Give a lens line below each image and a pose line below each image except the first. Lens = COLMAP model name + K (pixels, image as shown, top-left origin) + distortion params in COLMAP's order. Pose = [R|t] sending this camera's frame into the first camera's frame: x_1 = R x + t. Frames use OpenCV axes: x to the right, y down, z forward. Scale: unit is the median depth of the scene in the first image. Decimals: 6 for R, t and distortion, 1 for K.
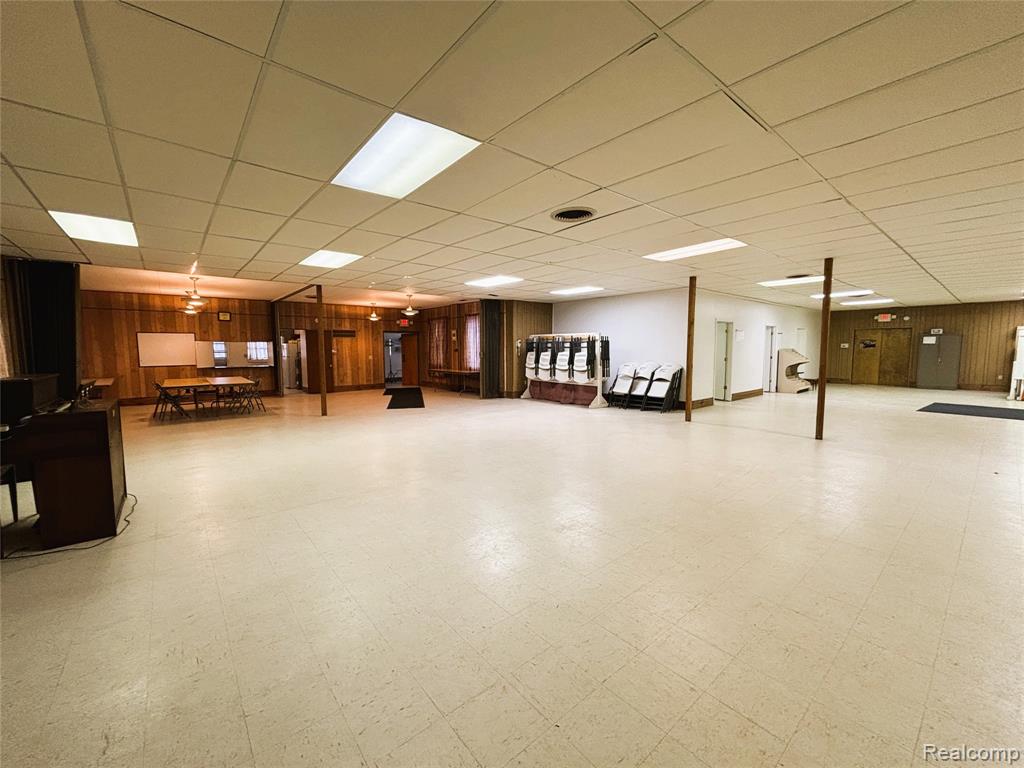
lens RADIAL K [[409.4, 0, 510.3], [0, 409.4, 382.5], [0, 0, 1]] dist [-0.001173, 0.000264]
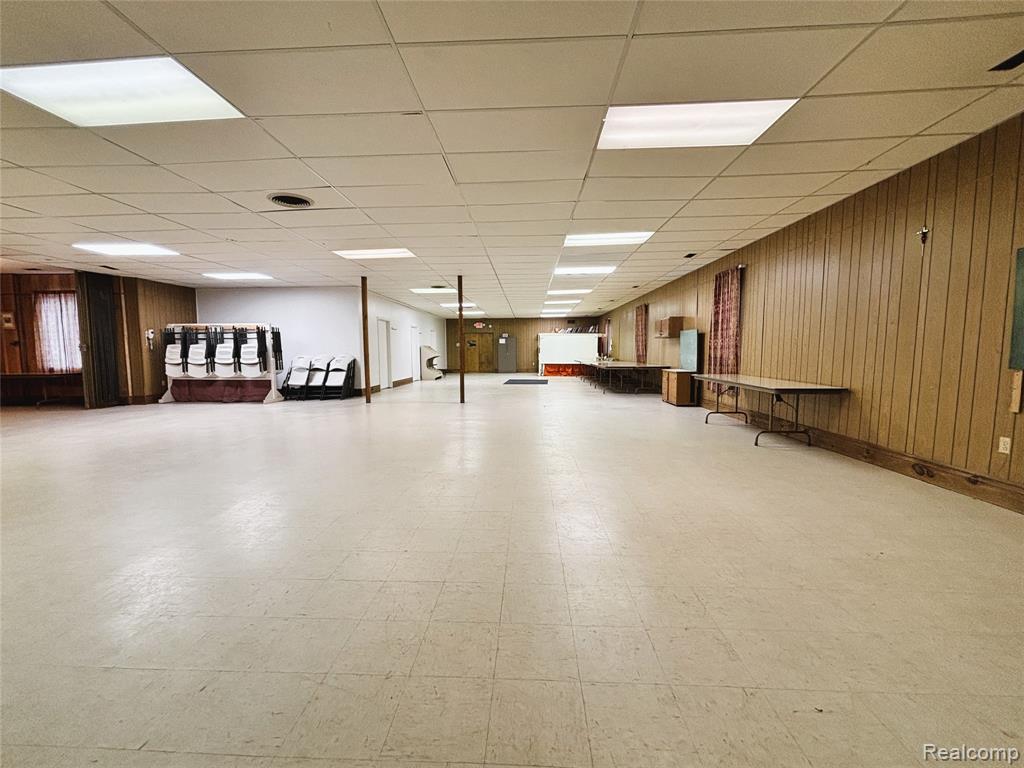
lens RADIAL K [[409.4, 0, 508.1], [0, 409.4, 385.5], [0, 0, 1]] dist [-0.001173, 0.000264]
pose [[0.676847, -0.061836, 0.733522, -0.097849], [0.064563, 0.997612, 0.024524, 0.029890], [-0.733287, 0.030760, 0.679223, -0.046798]]
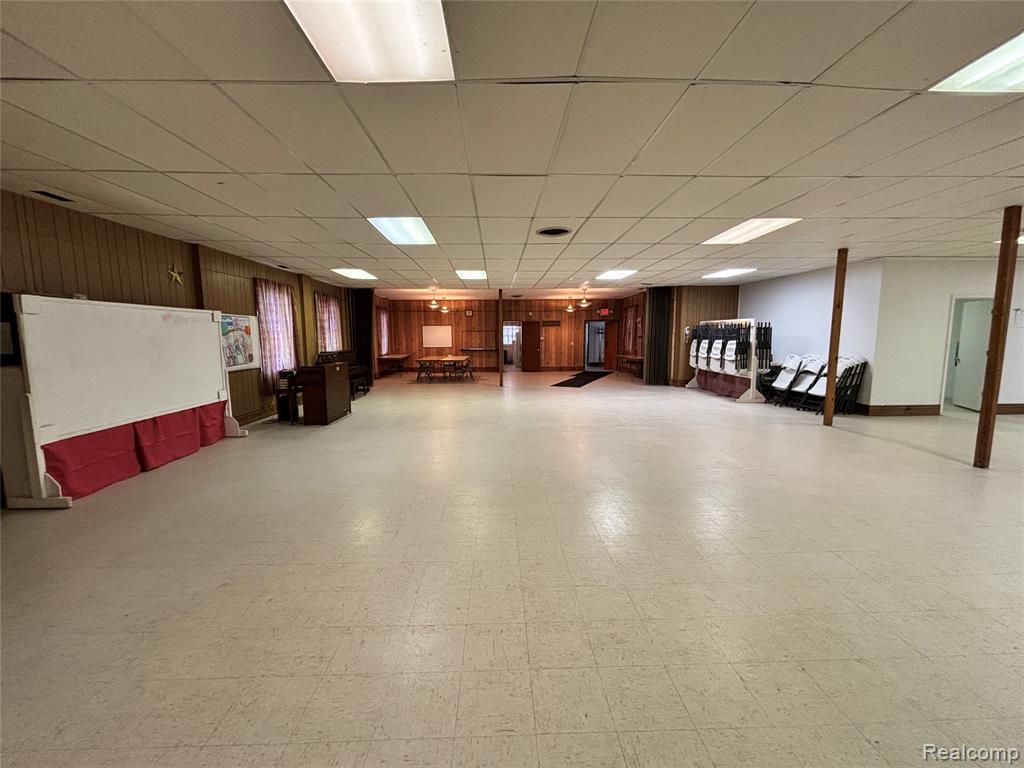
lens RADIAL K [[409.4, 0, 511.7], [0, 409.4, 384.6], [0, 0, 1]] dist [-0.001173, 0.000264]
pose [[0.788817, 0.073552, -0.610211, 0.299676], [-0.050246, 0.997208, 0.055245, -0.000825], [0.612570, -0.012917, 0.790311, -0.029714]]
